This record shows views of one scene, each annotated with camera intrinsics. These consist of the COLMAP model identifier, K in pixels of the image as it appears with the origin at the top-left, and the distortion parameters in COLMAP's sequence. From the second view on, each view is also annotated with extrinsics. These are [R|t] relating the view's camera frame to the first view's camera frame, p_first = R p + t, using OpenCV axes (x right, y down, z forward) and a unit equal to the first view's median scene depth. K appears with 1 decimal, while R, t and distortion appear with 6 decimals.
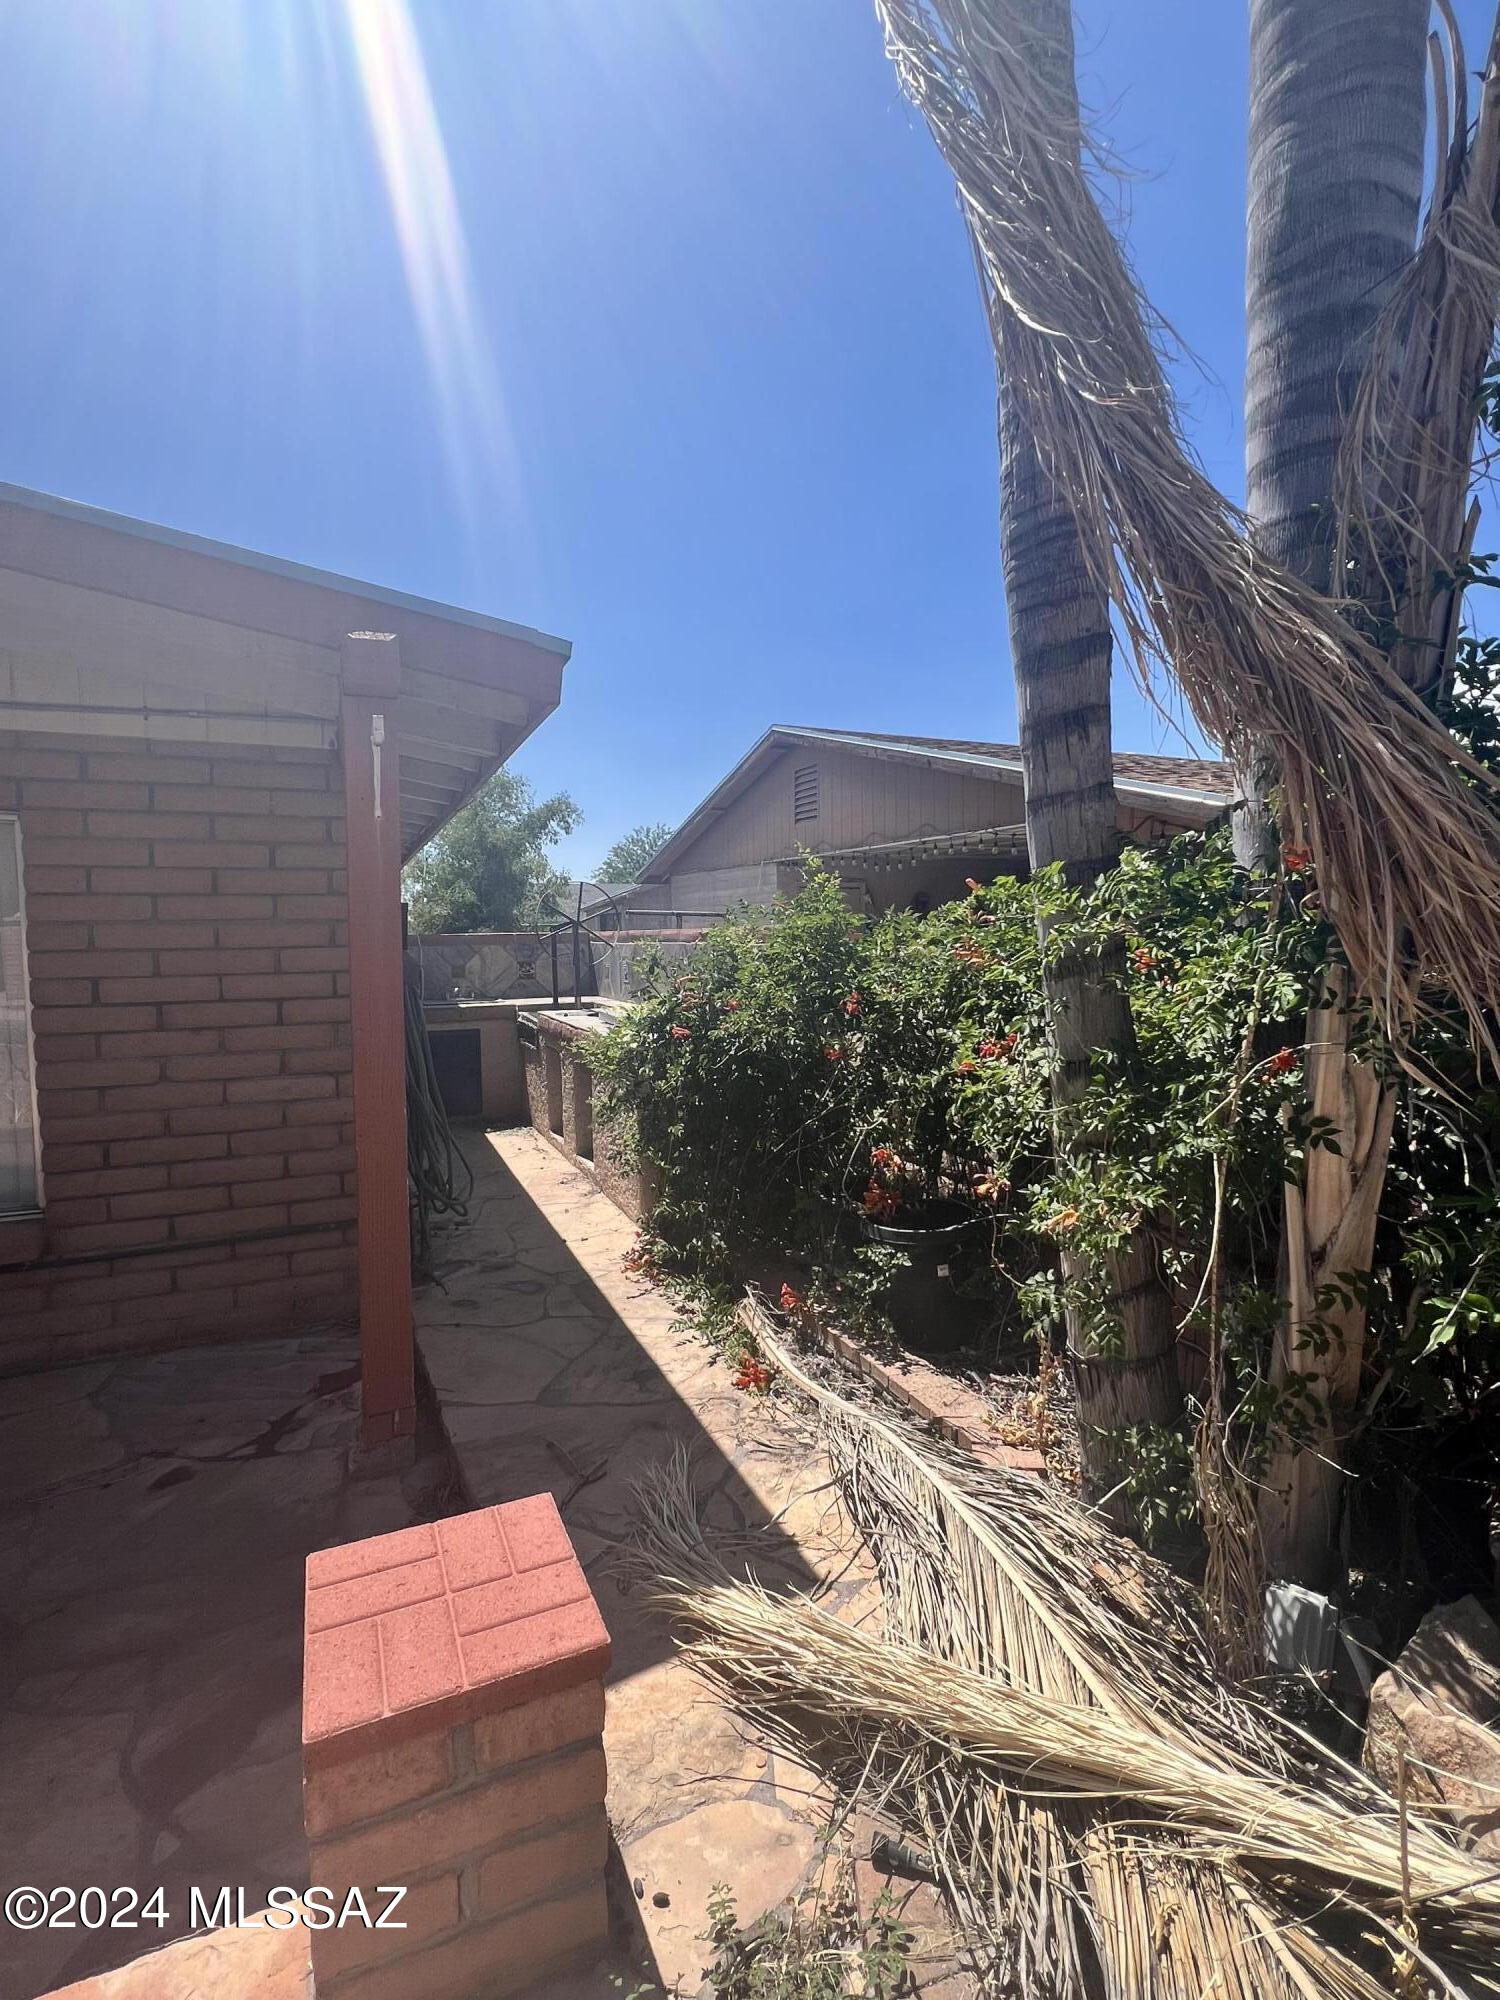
lens RADIAL K [[970.0, 0, 750.0], [0, 970.0, 1000.0], [0, 0, 1]] dist [0.001175, 0.000088]
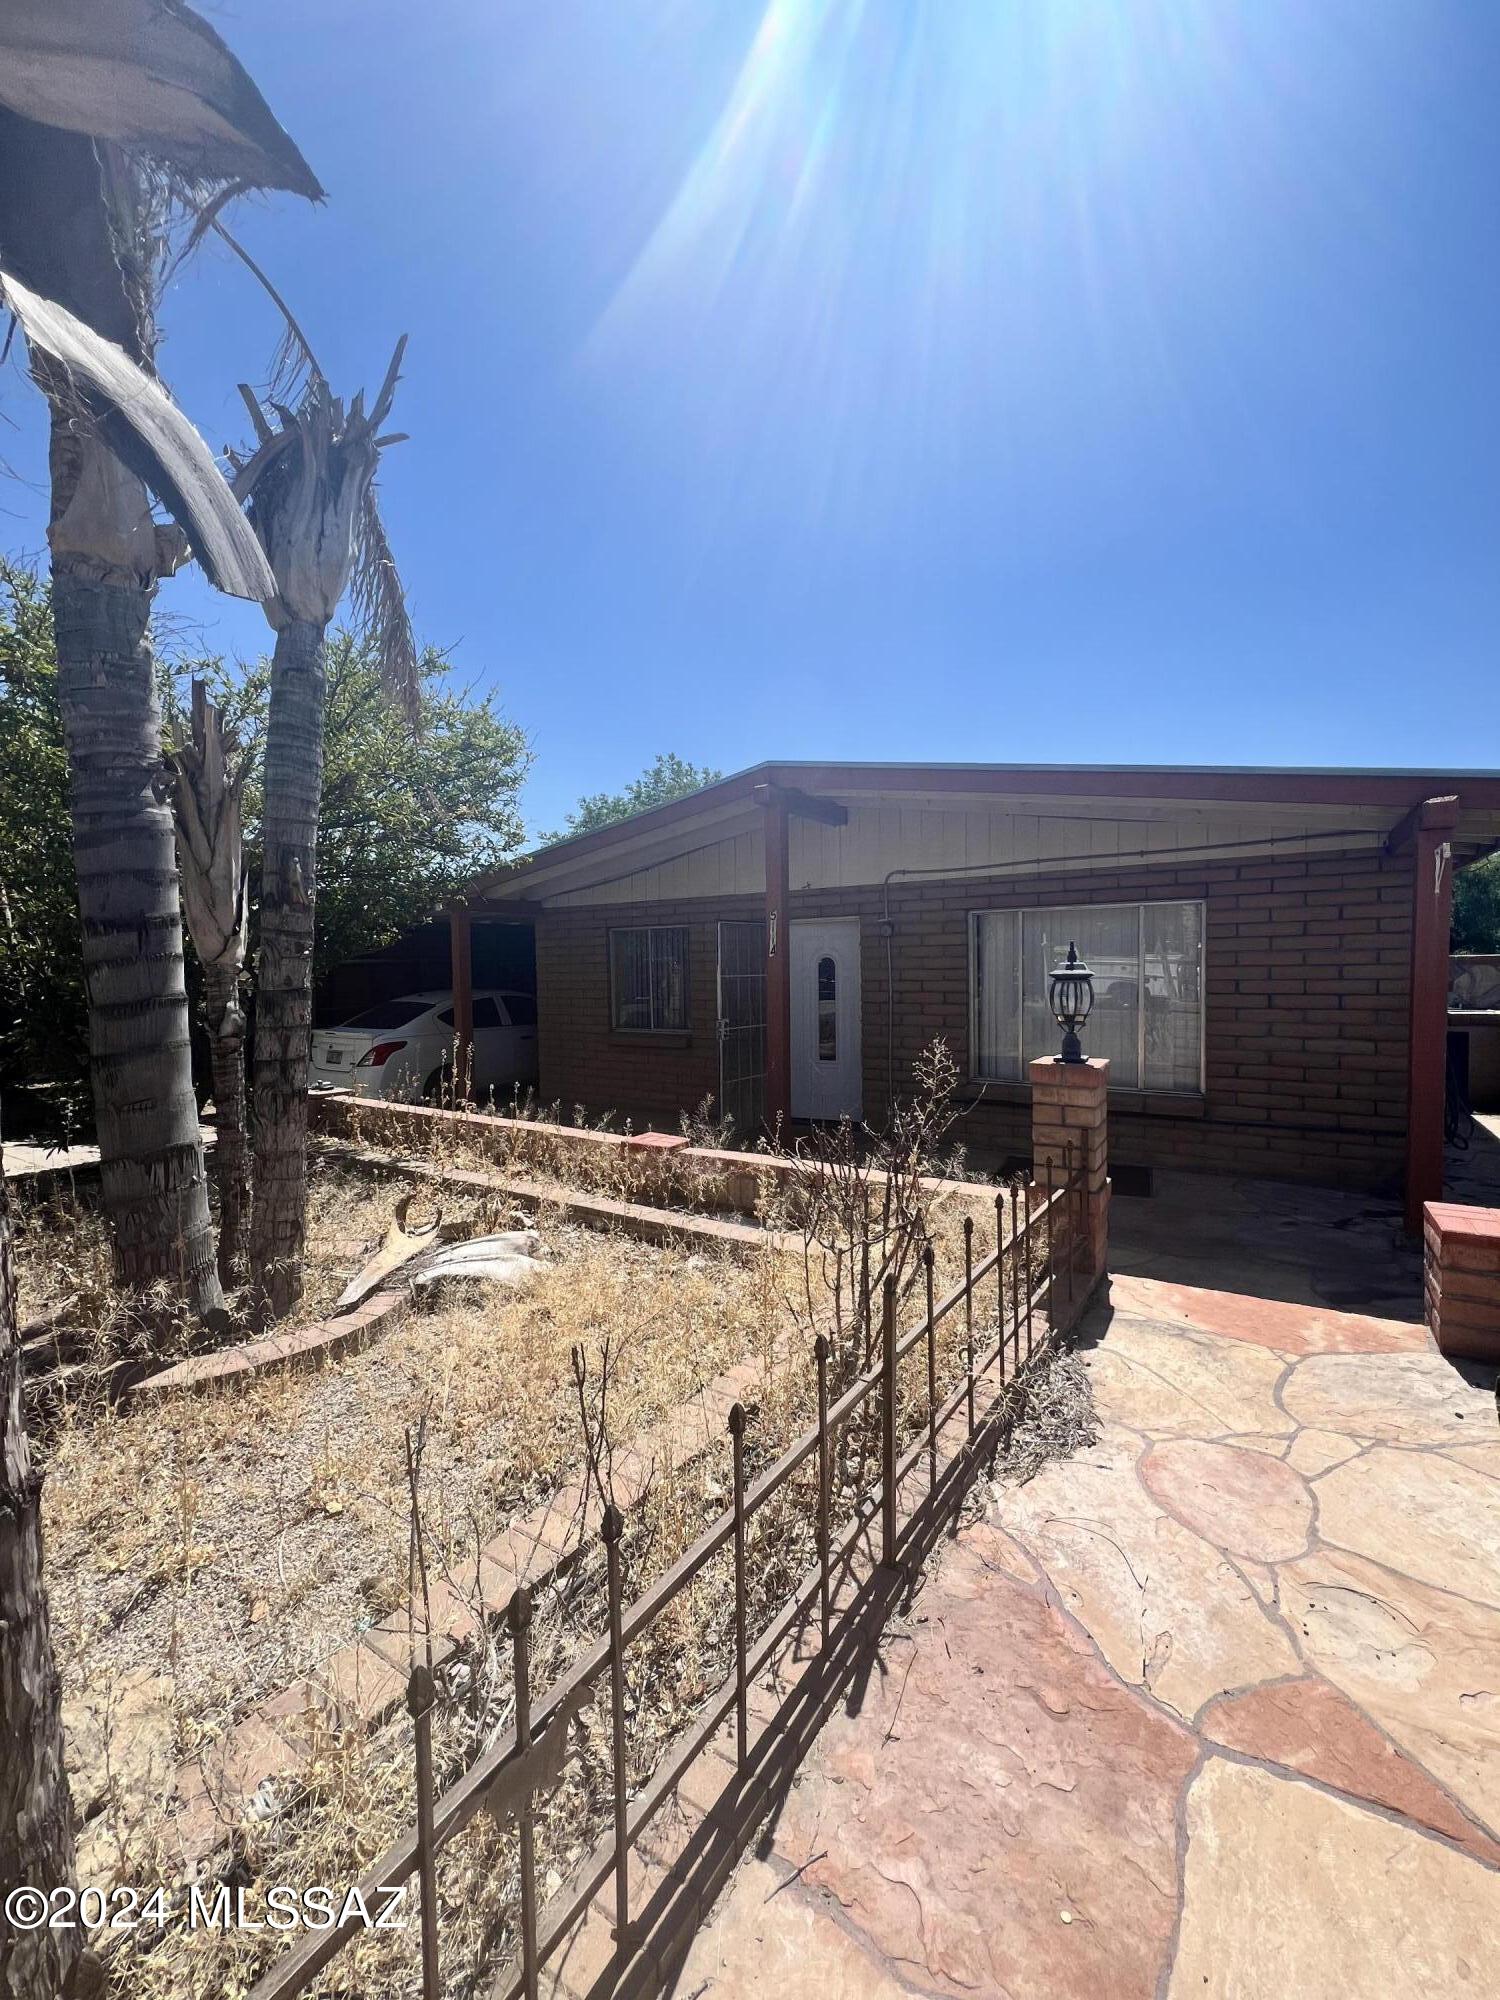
lens RADIAL K [[812.4, 0, 750.0], [0, 812.4, 1000.0], [0, 0, 1]] dist [-0.000101, 0.000179]
pose [[0.564154, 0.033457, -0.824992, 0.116341], [-0.048417, 0.998800, 0.007396, 0.048161], [0.824249, 0.035771, 0.565097, -0.675327]]
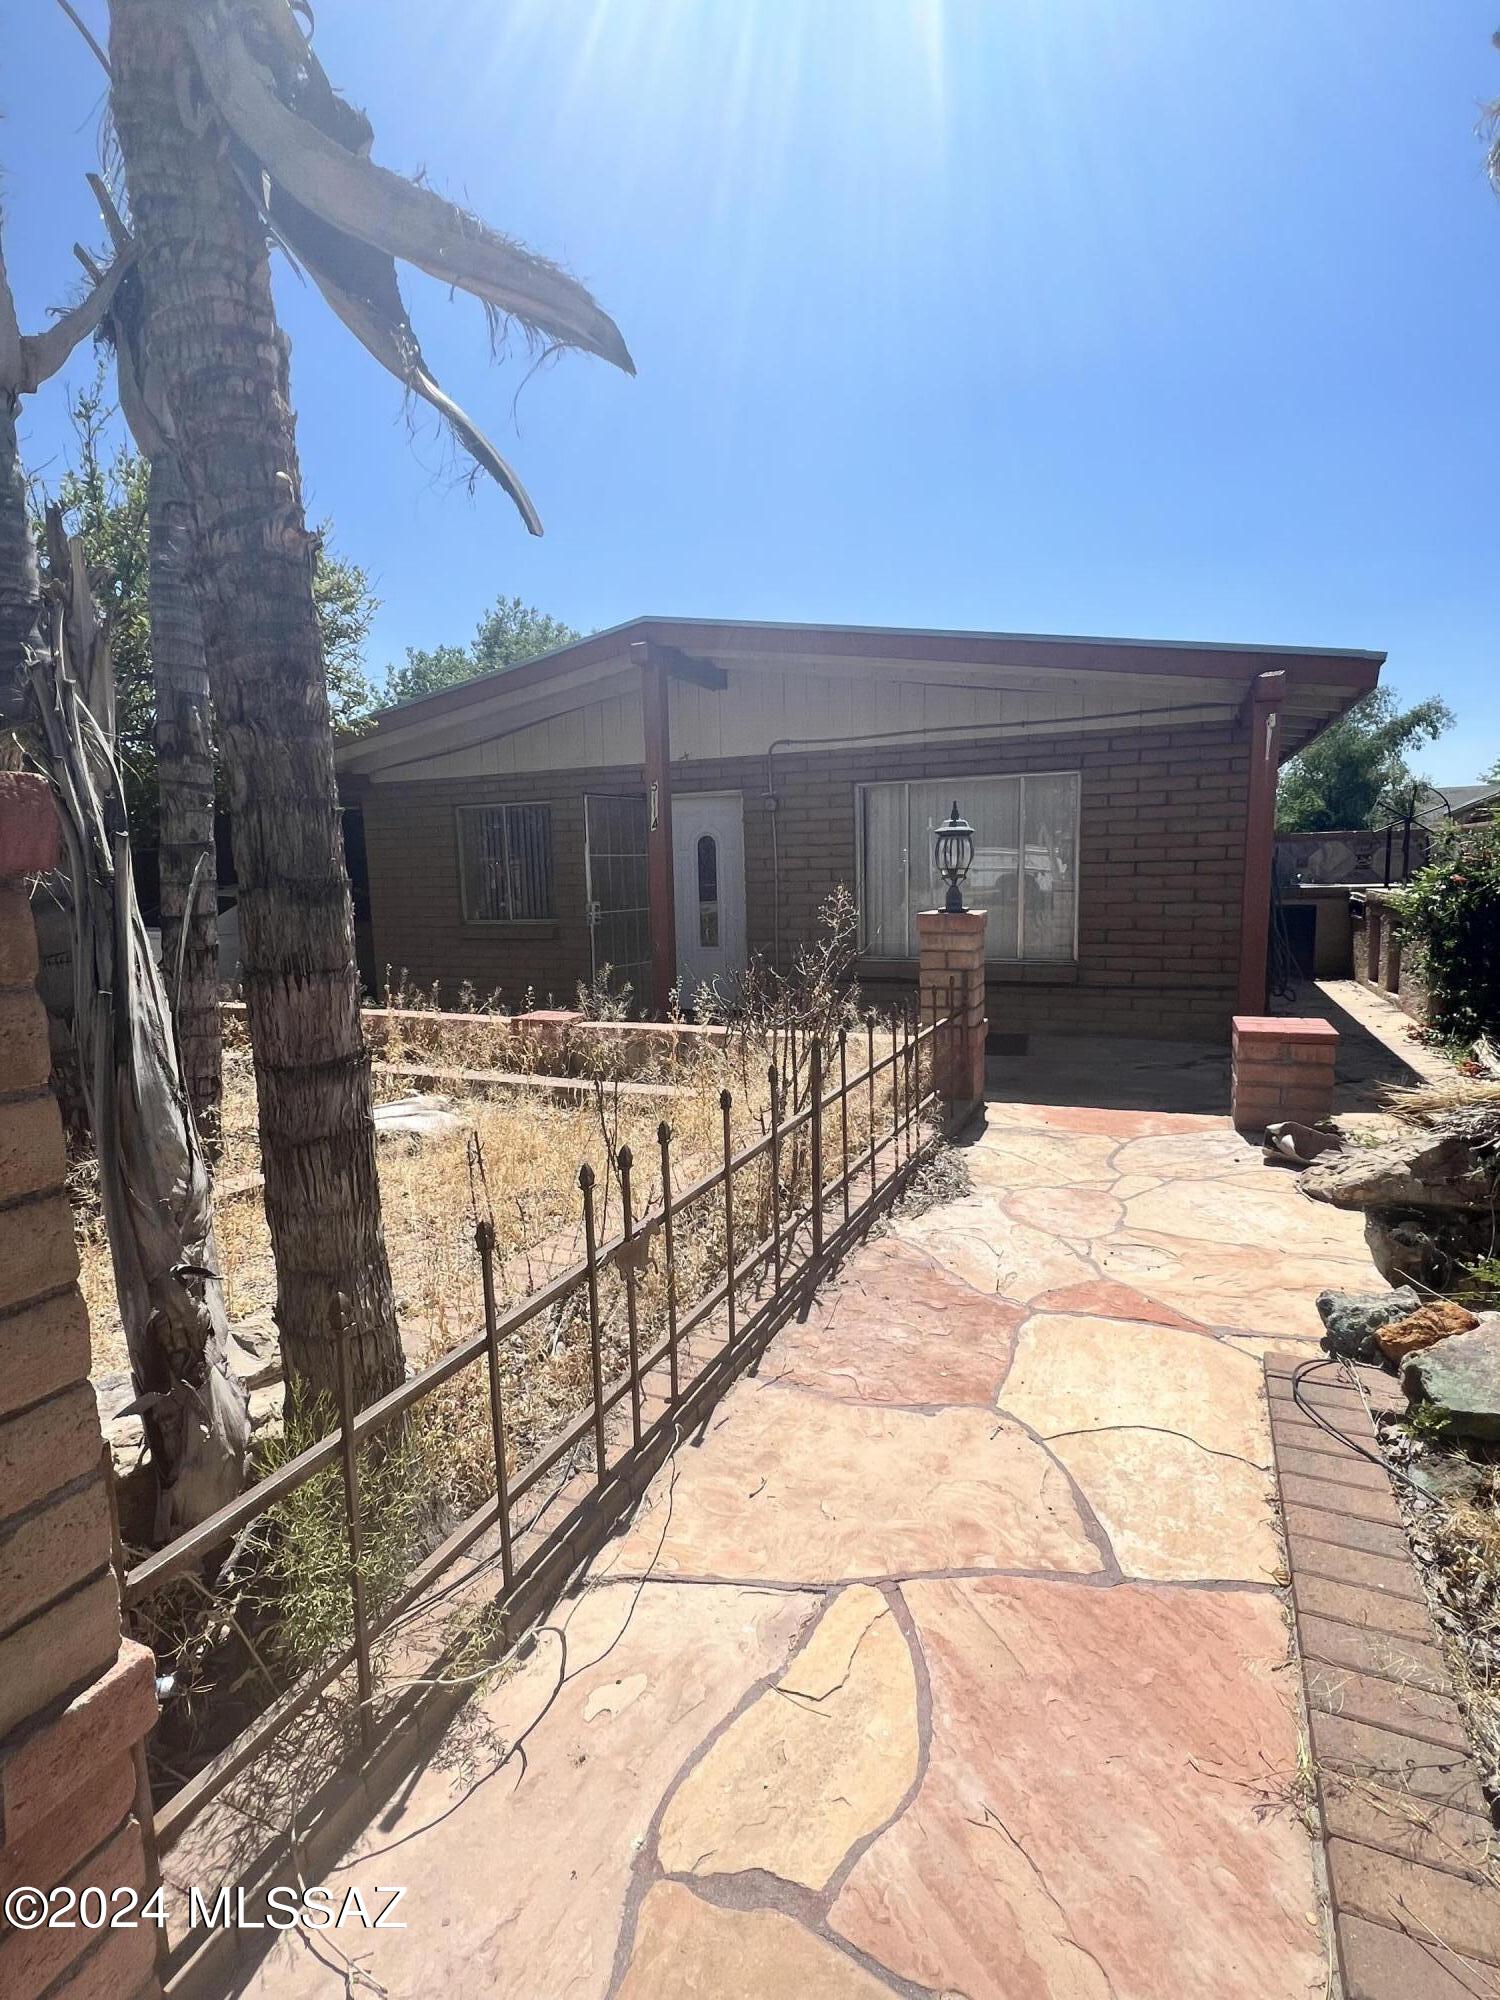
lens RADIAL K [[970.0, 0, 750.0], [0, 970.0, 1000.0], [0, 0, 1]] dist [0.001175, 0.000088]
pose [[0.692898, 0.089648, -0.715441, 0.266852], [-0.032828, 0.995134, 0.092901, 0.116199], [0.720288, -0.040884, 0.692469, -0.881739]]
